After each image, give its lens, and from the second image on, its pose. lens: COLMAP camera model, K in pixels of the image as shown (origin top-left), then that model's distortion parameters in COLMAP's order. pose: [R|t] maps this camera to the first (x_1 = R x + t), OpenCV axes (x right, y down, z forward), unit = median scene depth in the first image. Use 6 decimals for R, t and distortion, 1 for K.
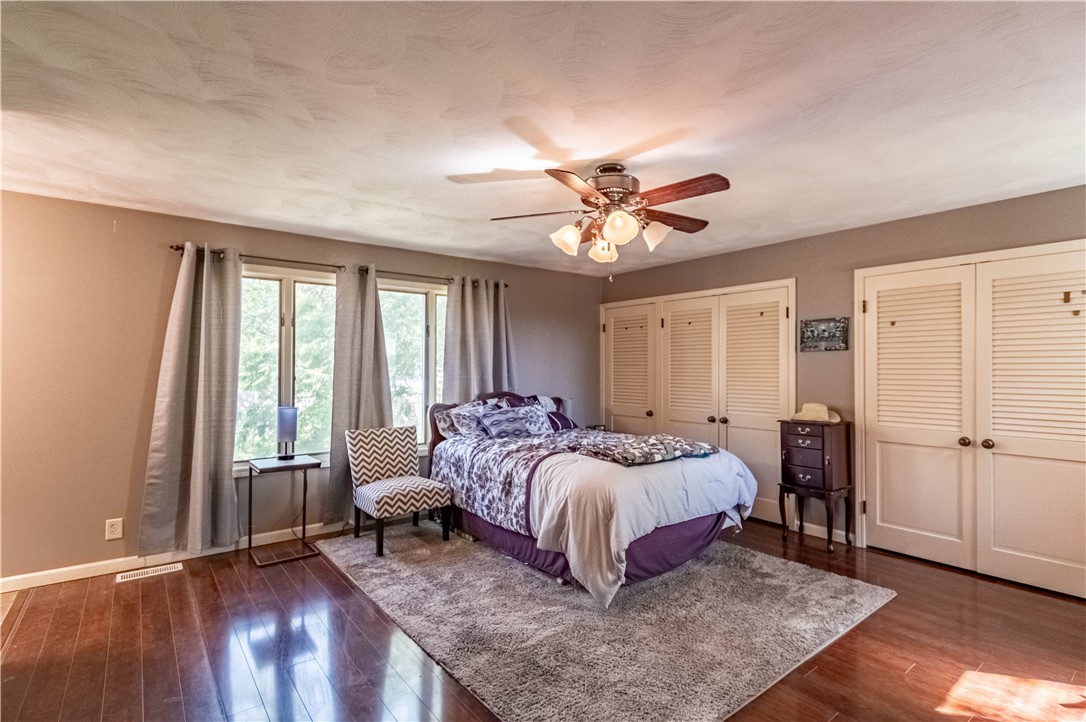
lens RADIAL K [[516.1, 0, 543.0], [0, 516.1, 361.0], [0, 0, 1]] dist [-0.000479, 0.000091]
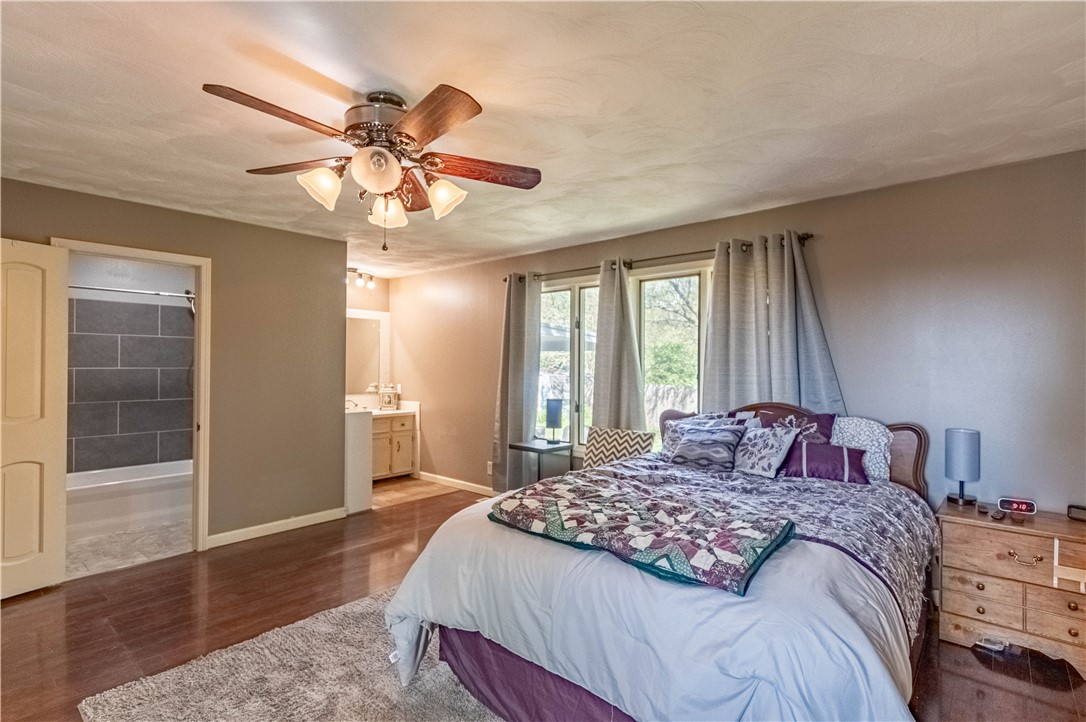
lens RADIAL K [[516.1, 0, 543.0], [0, 516.1, 361.0], [0, 0, 1]] dist [-0.000479, 0.000091]
pose [[0.189455, -0.007761, -0.981859, 0.639243], [0.007074, 0.999954, -0.006539, 0.011223], [0.981864, -0.005707, 0.189501, 0.750773]]
